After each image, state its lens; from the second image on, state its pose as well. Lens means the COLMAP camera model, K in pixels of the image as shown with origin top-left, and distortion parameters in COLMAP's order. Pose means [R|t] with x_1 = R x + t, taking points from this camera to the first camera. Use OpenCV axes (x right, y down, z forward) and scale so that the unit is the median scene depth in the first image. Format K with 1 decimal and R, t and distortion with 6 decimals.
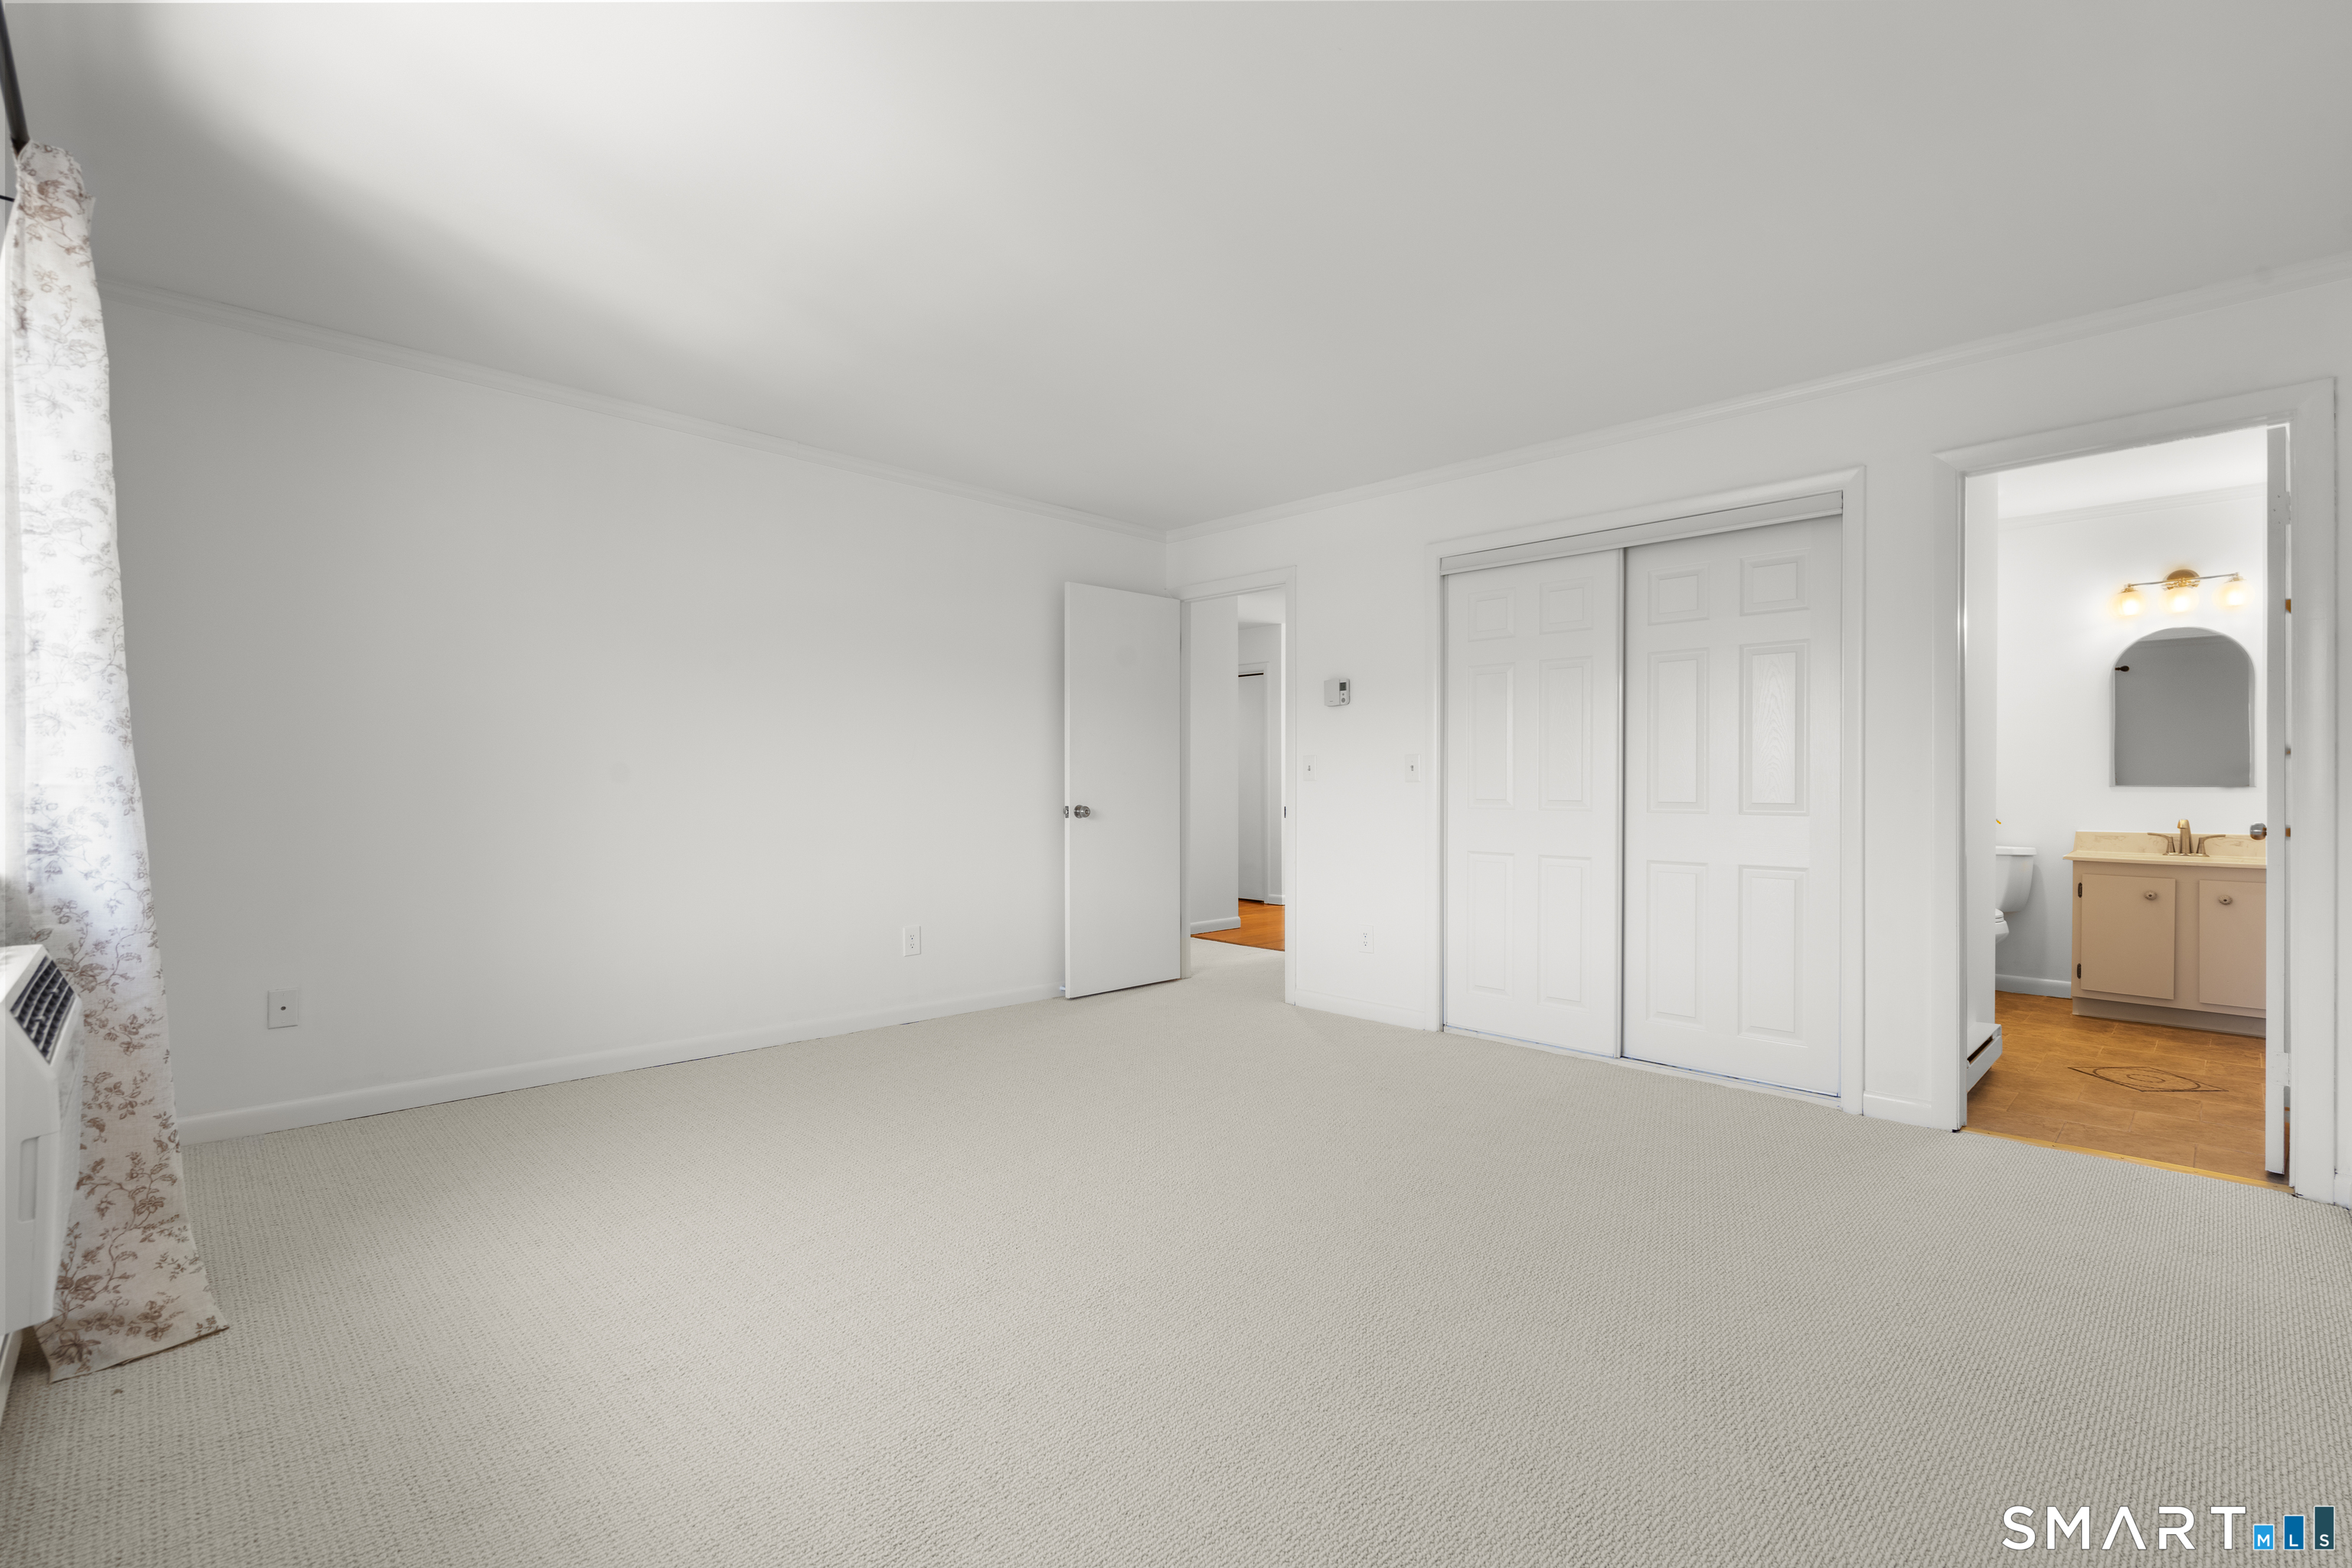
lens RADIAL K [[1064.1, 0, 1193.1], [0, 1064.1, 764.6], [0, 0, 1]] dist [0.000827, 0.000385]
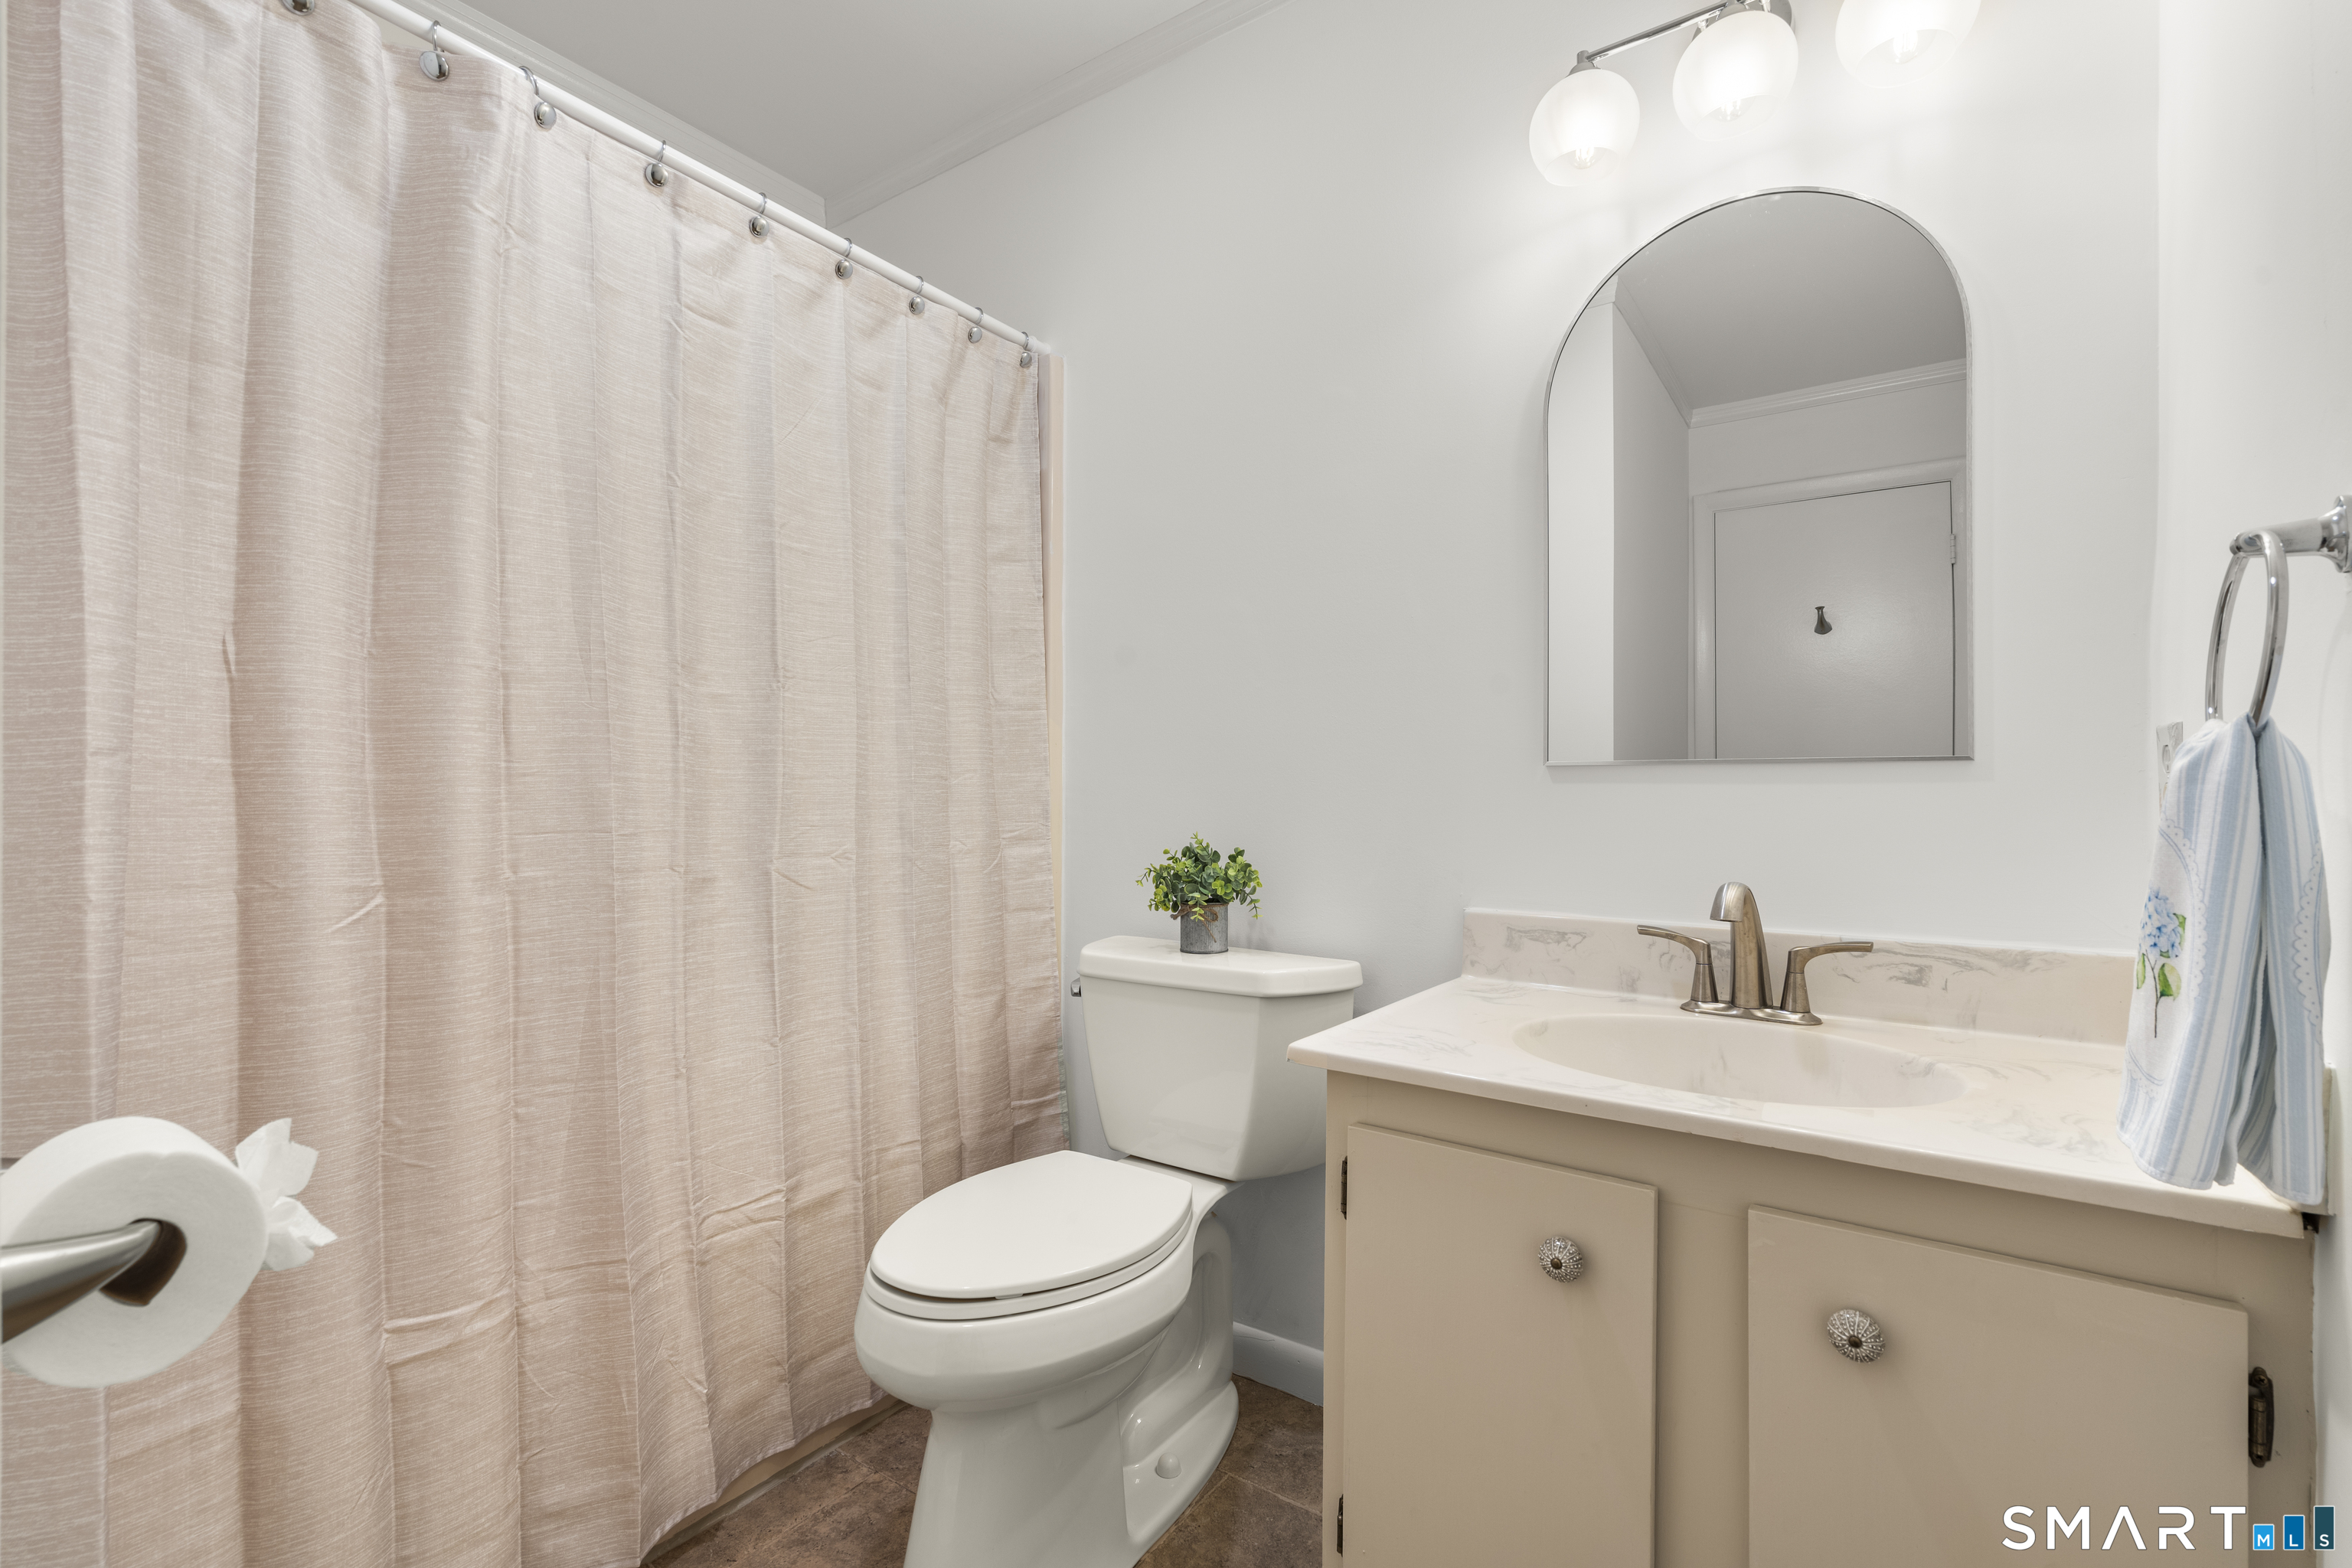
lens RADIAL K [[1064.1, 0, 1177.5], [0, 1064.1, 780.3], [0, 0, 1]] dist [0.000827, 0.000385]
pose [[0.984343, -0.012655, 0.175808, 0.746670], [0.009308, 0.999760, 0.019847, 0.019227], [-0.176017, -0.017900, 0.984224, 0.764273]]
